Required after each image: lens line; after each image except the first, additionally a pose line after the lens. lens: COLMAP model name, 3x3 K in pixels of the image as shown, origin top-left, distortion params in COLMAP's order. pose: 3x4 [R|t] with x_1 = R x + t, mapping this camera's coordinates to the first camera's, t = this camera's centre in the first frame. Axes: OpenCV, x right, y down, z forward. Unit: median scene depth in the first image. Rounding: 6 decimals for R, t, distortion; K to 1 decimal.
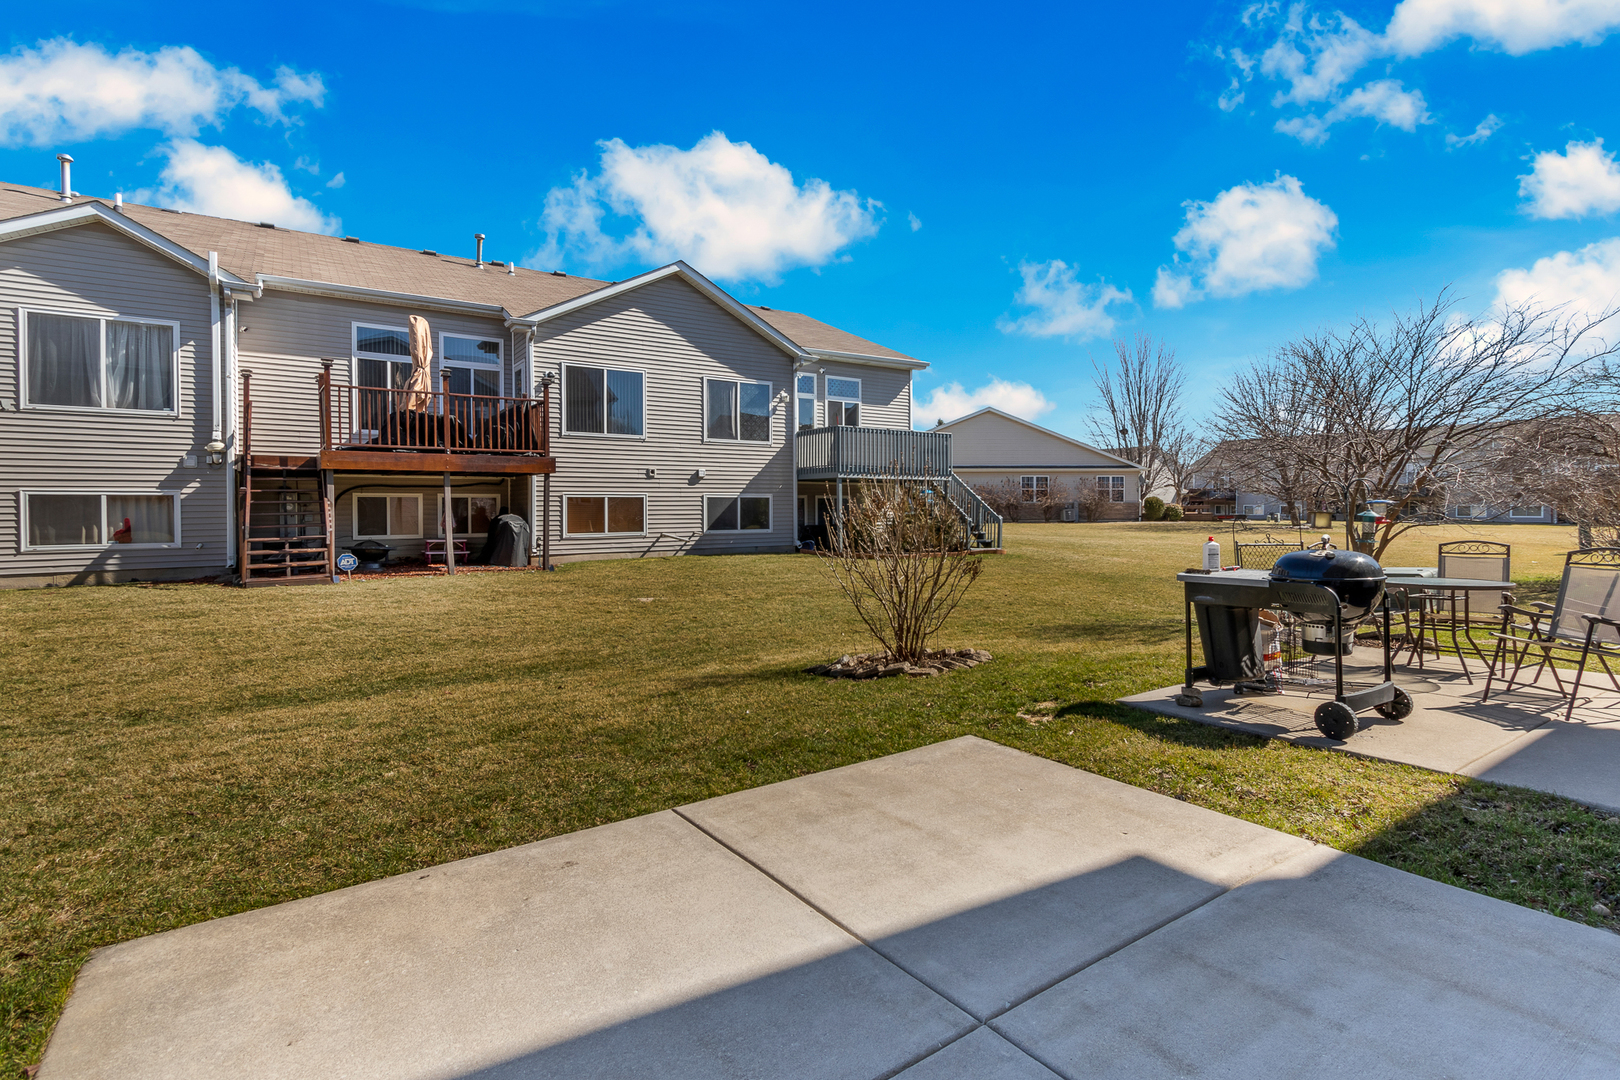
lens RADIAL K [[793.0, 0, 800.5], [0, 793.0, 527.3], [0, 0, 1]] dist [0.004401, 0.000322]
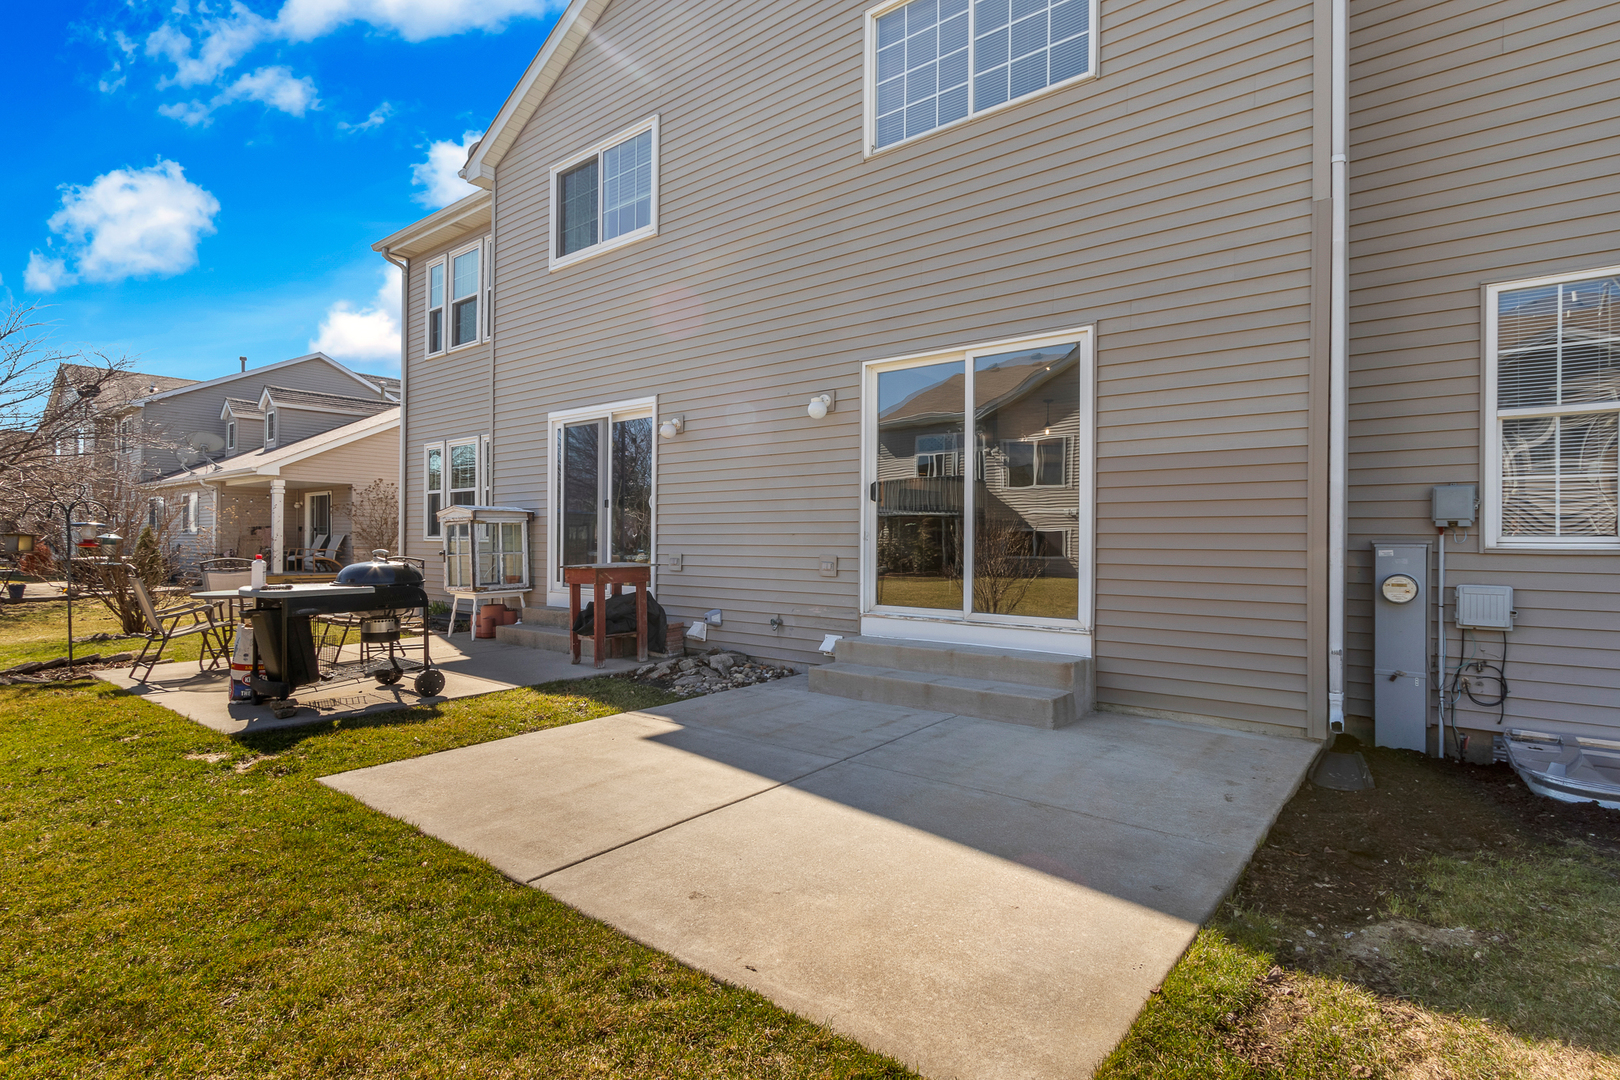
lens RADIAL K [[793.0, 0, 806.9], [0, 793.0, 537.6], [0, 0, 1]] dist [0.004401, 0.000322]
pose [[-0.270660, 0.007578, 0.962645, -1.110116], [0.023787, 0.999716, -0.001182, 0.015170], [-0.962381, 0.022578, -0.270763, 1.023595]]
